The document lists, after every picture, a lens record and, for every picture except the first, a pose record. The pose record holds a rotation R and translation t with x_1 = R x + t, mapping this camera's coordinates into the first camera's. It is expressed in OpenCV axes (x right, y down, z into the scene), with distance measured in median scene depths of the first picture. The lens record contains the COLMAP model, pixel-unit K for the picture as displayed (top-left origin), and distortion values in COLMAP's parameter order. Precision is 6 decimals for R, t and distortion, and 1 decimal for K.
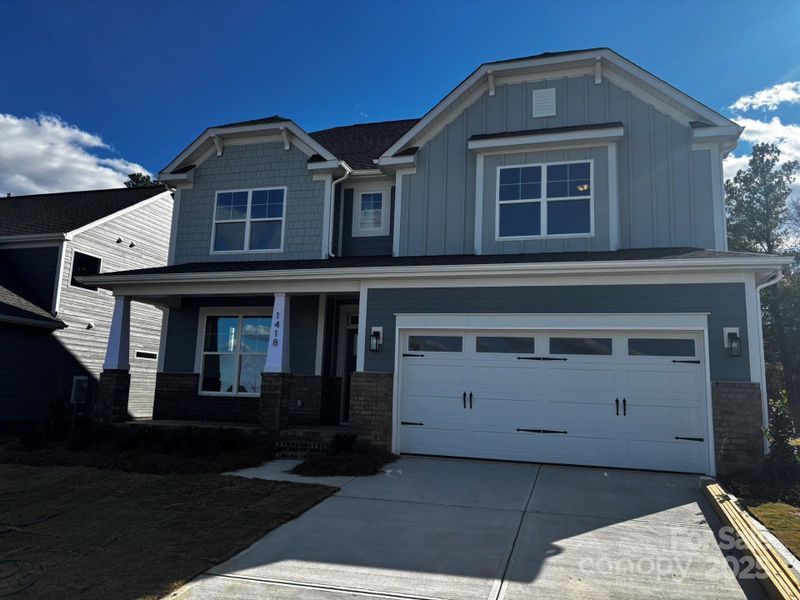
lens RADIAL K [[598.0, 0, 403.1], [0, 598.0, 293.7], [0, 0, 1]] dist [0.037703, -0.023909]
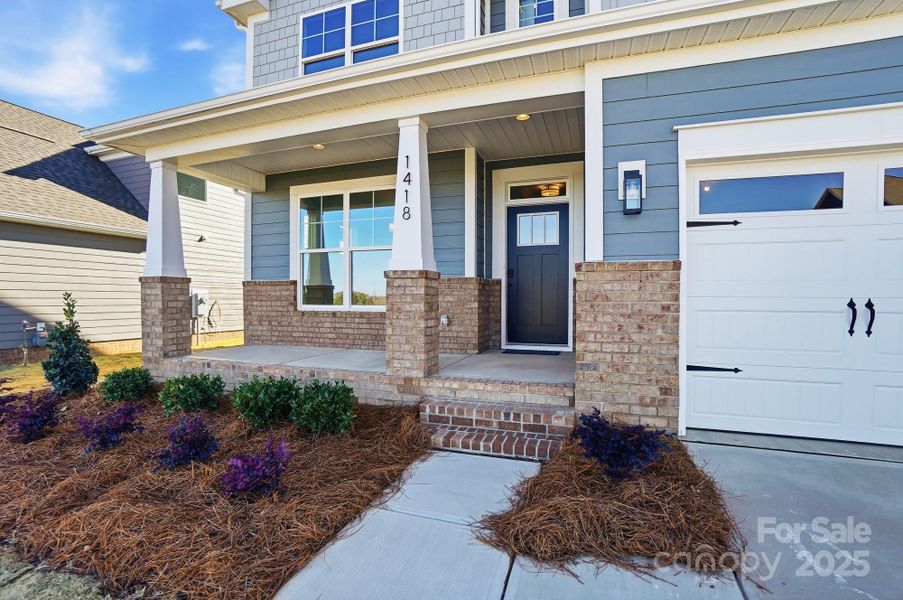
lens RADIAL K [[412.4, 0, 453.3], [0, 412.4, 298.7], [0, 0, 1]] dist [-0.010152, 0.002126]
pose [[0.997954, -0.030245, -0.056328, -0.151825], [0.039392, 0.984809, 0.169117, 0.093502], [0.050357, -0.170989, 0.983985, 0.624028]]
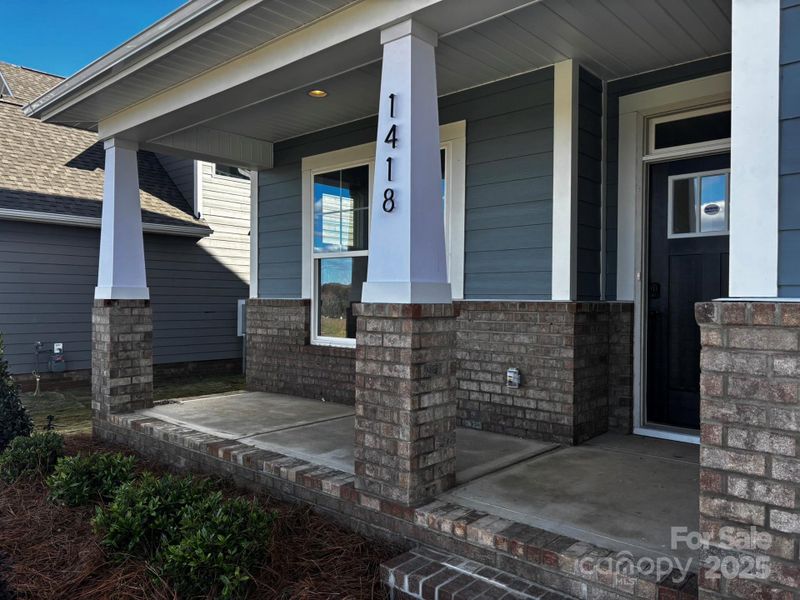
lens RADIAL K [[598.0, 0, 397.8], [0, 598.0, 300.6], [0, 0, 1]] dist [0.037703, -0.023909]
pose [[0.897283, -0.022663, -0.440874, -0.081895], [0.094447, 0.985413, 0.141566, 0.086836], [0.431235, -0.168664, 0.886334, 0.723974]]
